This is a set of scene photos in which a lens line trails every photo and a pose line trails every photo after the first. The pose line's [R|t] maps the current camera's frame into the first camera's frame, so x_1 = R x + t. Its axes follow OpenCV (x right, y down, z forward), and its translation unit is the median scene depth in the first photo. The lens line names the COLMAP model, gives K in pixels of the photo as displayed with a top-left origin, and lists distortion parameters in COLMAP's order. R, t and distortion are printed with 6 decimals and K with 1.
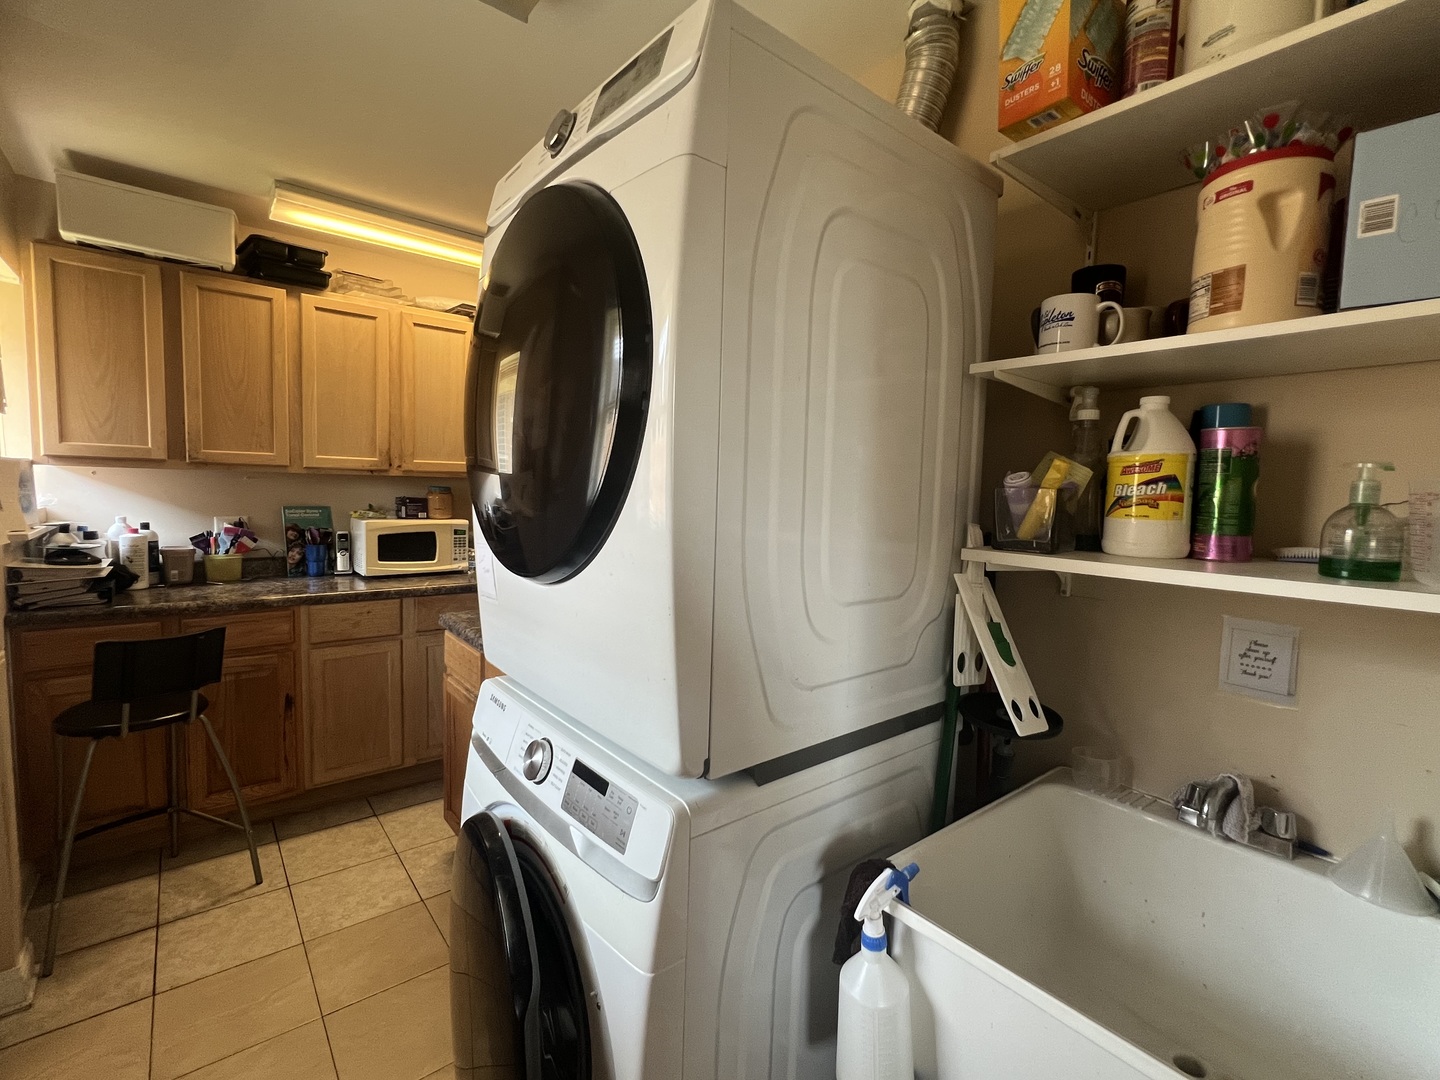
lens RADIAL K [[648.3, 0, 720.2], [0, 648.3, 537.3], [0, 0, 1]] dist [-0.001597, 0.000433]
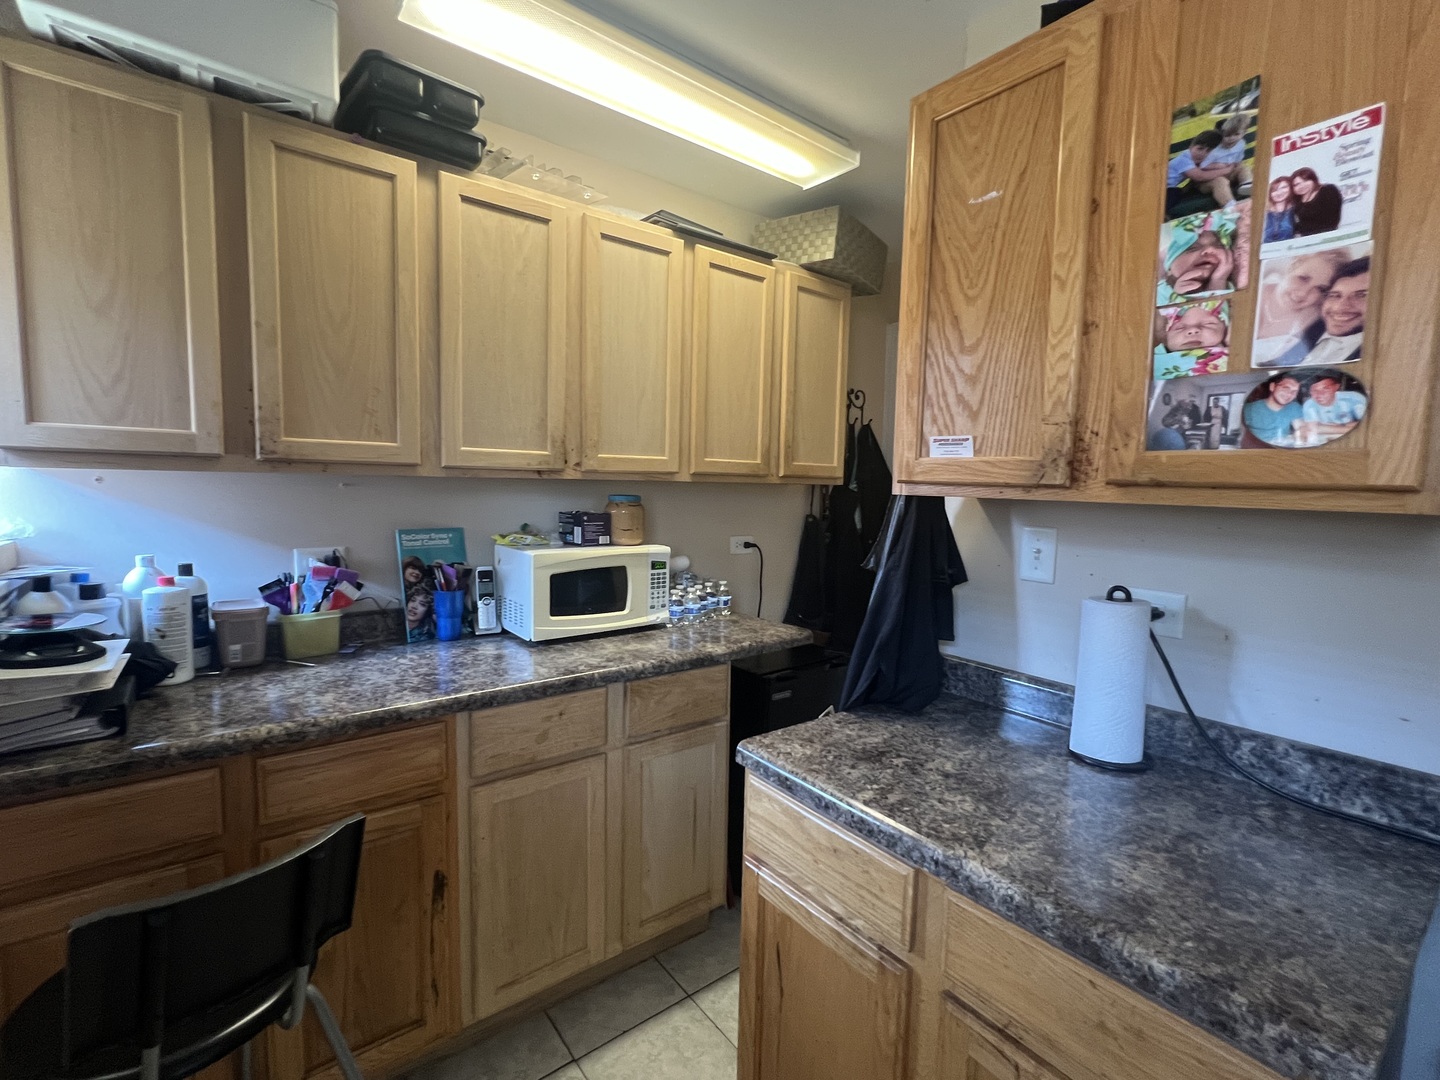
lens RADIAL K [[648.3, 0, 719.1], [0, 648.3, 538.5], [0, 0, 1]] dist [-0.001597, 0.000433]
pose [[0.999438, -0.008030, -0.032545, -0.374149], [0.008158, 0.999960, 0.003789, -0.042592], [0.032513, -0.004052, 0.999463, 0.416217]]
